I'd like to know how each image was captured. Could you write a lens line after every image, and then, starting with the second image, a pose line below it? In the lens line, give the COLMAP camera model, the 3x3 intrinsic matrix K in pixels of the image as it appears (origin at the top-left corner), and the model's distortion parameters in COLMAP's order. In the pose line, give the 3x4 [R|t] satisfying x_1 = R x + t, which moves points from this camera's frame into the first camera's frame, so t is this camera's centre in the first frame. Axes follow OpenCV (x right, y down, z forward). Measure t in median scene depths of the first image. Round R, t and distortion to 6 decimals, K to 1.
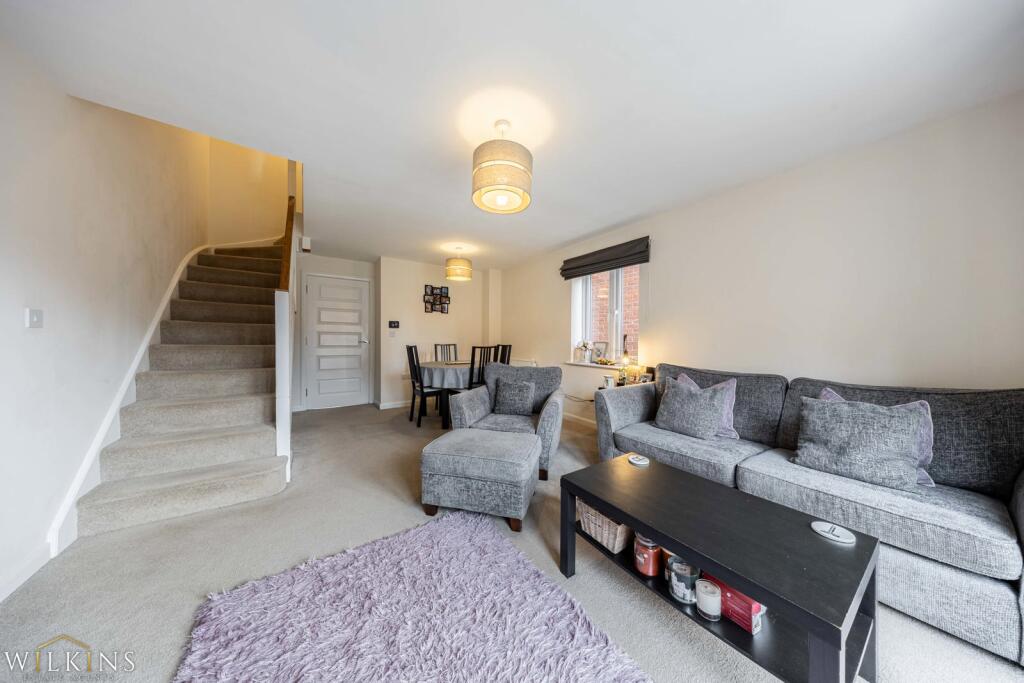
lens RADIAL K [[301.8, 0, 512.0], [0, 301.8, 341.5], [0, 0, 1]] dist [-0.000242, -0.000040]
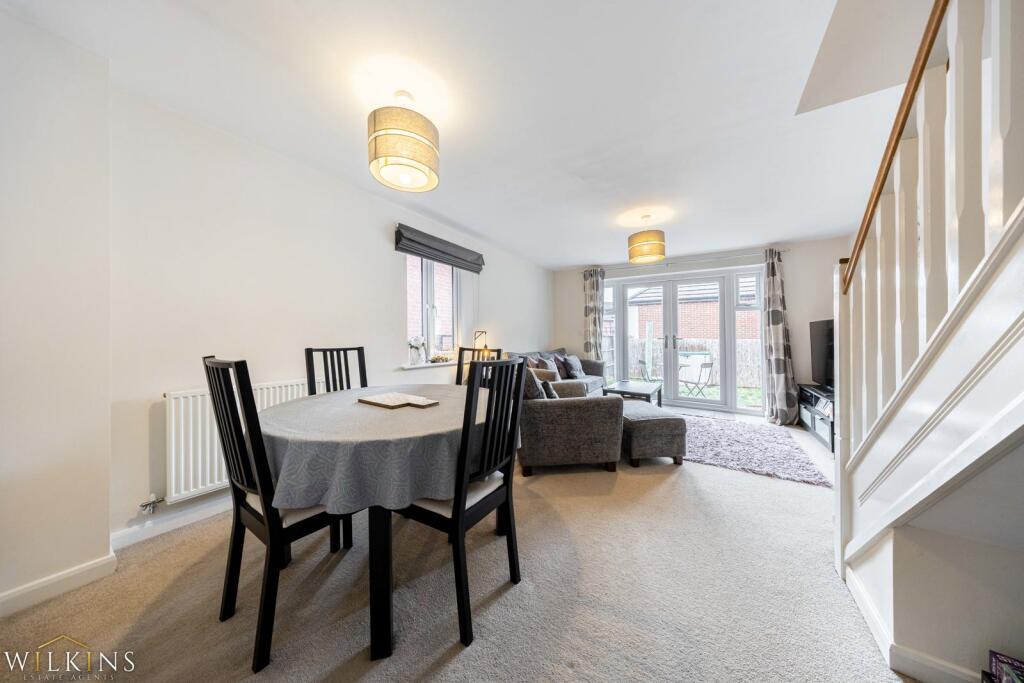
lens RADIAL K [[304.4, 0, 515.2], [0, 304.4, 334.5], [0, 0, 1]] dist [0.000069, -0.000002]
pose [[-0.368906, 0.011814, 0.929392, -0.601405], [0.000198, 0.999920, -0.012632, 0.001665], [-0.929467, -0.004476, -0.368879, 1.028173]]
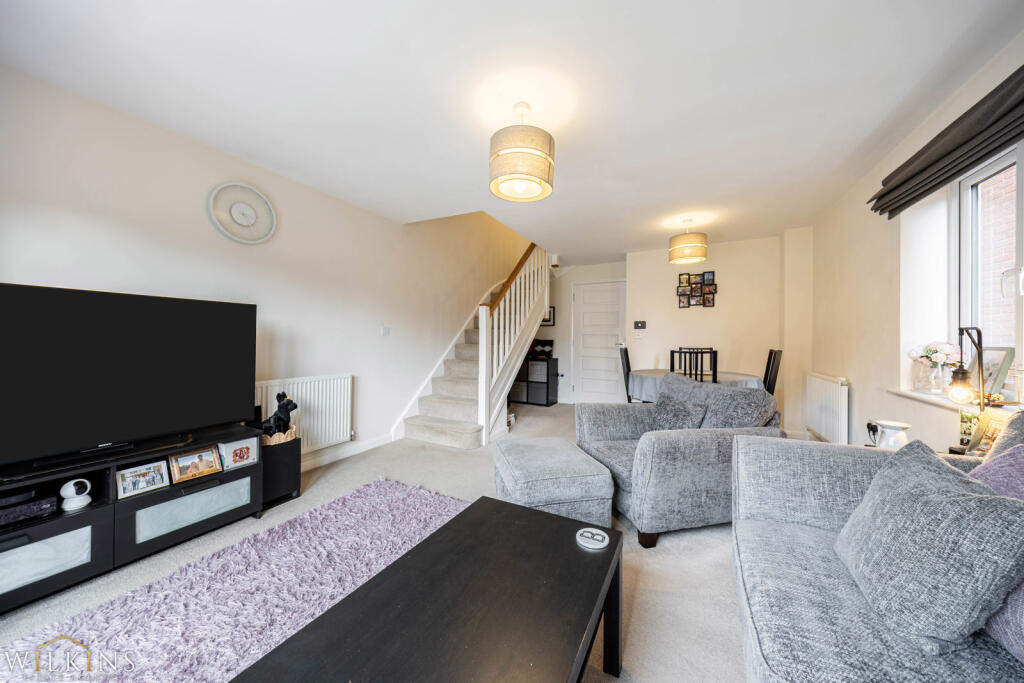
lens RADIAL K [[338.7, 0, 512.0], [0, 338.7, 341.5], [0, 0, 1]] dist [-0.000071, 0.000002]
pose [[0.468572, 0.000892, -0.883425, 0.380174], [-0.008818, 0.999954, -0.003667, 0.000387], [0.883381, 0.009509, 0.468558, 0.225343]]
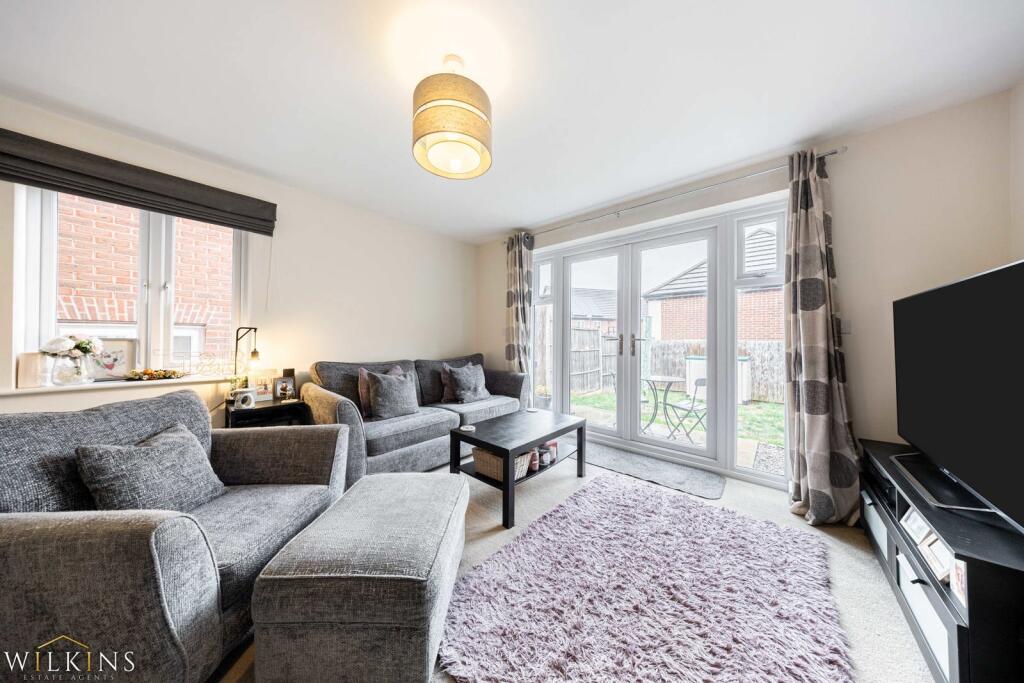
lens RADIAL K [[301.8, 0, 512.0], [0, 301.8, 341.5], [0, 0, 1]] dist [-0.000242, -0.000040]
pose [[-0.223971, -0.004231, 0.974587, -0.346639], [0.001419, 0.999988, 0.004667, 0.004196], [-0.974595, 0.002428, -0.223963, 0.430081]]
